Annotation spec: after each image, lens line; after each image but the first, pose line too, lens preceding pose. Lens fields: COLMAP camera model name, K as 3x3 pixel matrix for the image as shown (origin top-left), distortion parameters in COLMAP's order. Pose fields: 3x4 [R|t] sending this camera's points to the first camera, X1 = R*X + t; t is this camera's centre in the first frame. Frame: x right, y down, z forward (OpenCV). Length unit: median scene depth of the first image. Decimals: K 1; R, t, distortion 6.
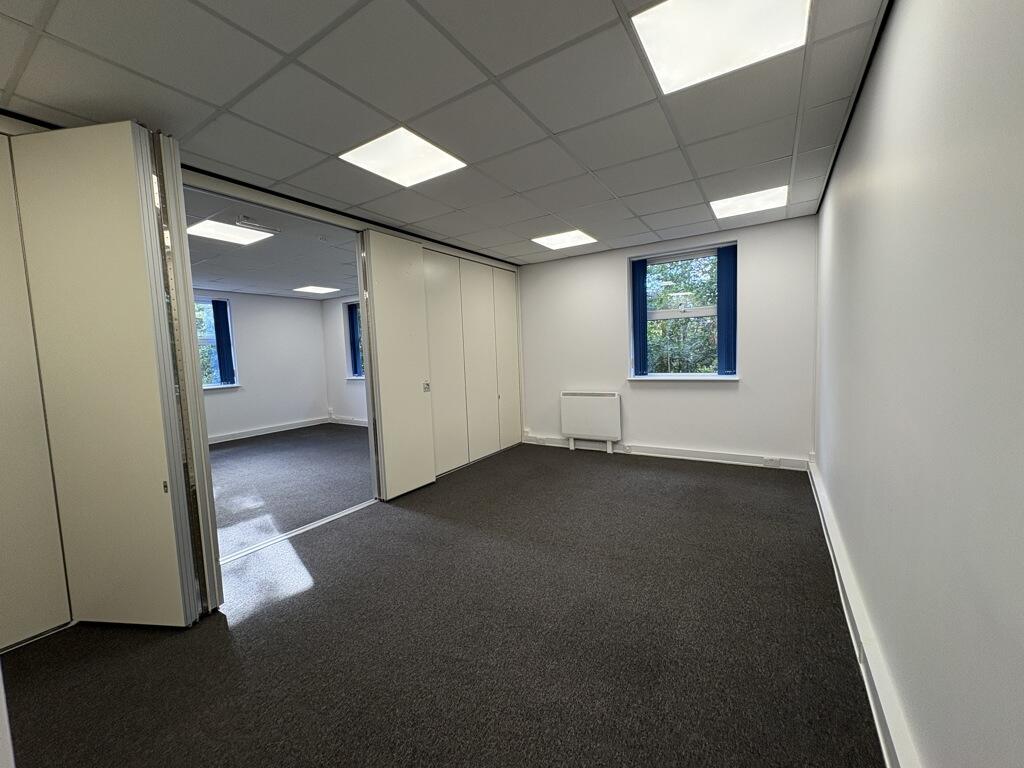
lens RADIAL K [[401.6, 0, 512.6], [0, 401.6, 383.2], [0, 0, 1]] dist [-0.001724, -0.000996]
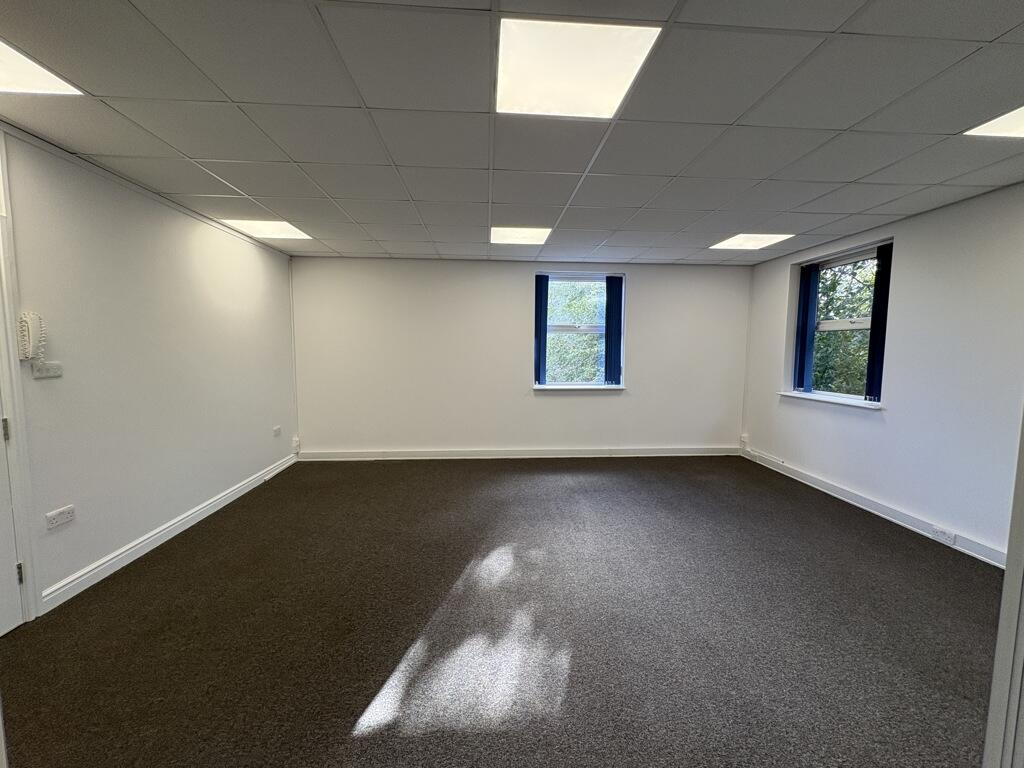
lens RADIAL K [[401.6, 0, 511.0], [0, 401.6, 384.6], [0, 0, 1]] dist [-0.001724, -0.000996]
pose [[0.568408, 0.115966, -0.814533, -0.170012], [-0.094841, 0.992652, 0.075141, -0.034346], [0.817262, 0.034540, 0.575230, 0.357940]]
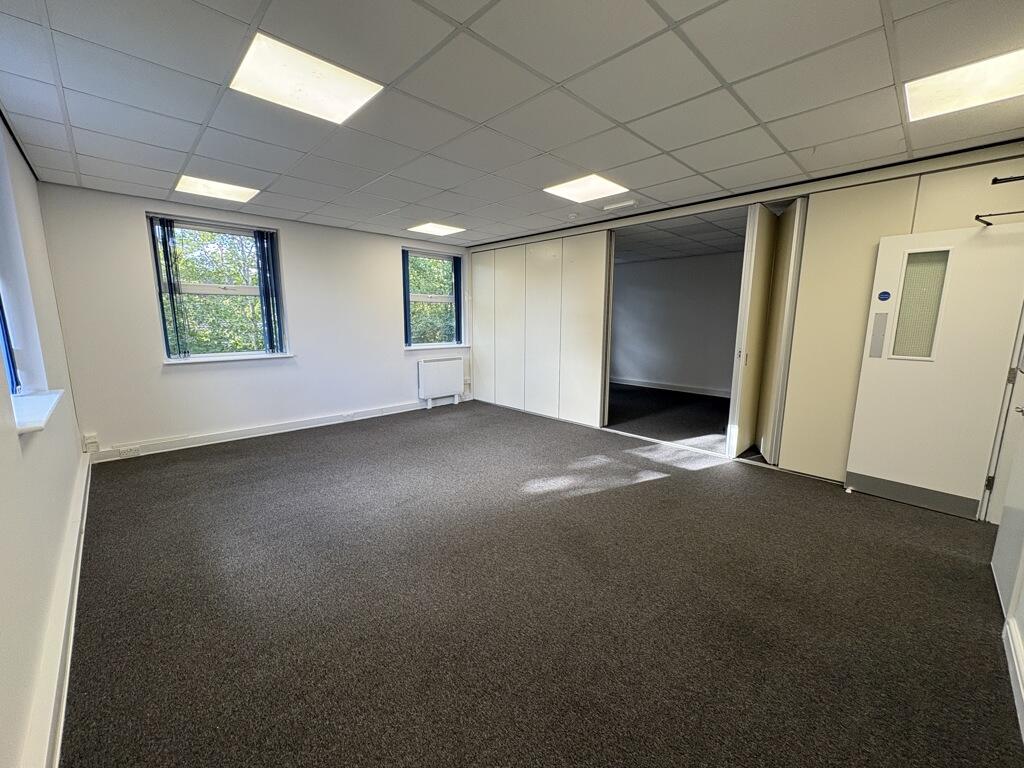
lens RADIAL K [[401.6, 0, 506.5], [0, 401.6, 387.2], [0, 0, 1]] dist [-0.001724, -0.000996]
pose [[0.243963, -0.116766, 0.962729, -0.943099], [0.061933, 0.992574, 0.104692, -0.006458], [-0.967805, 0.034084, 0.249383, 0.497133]]
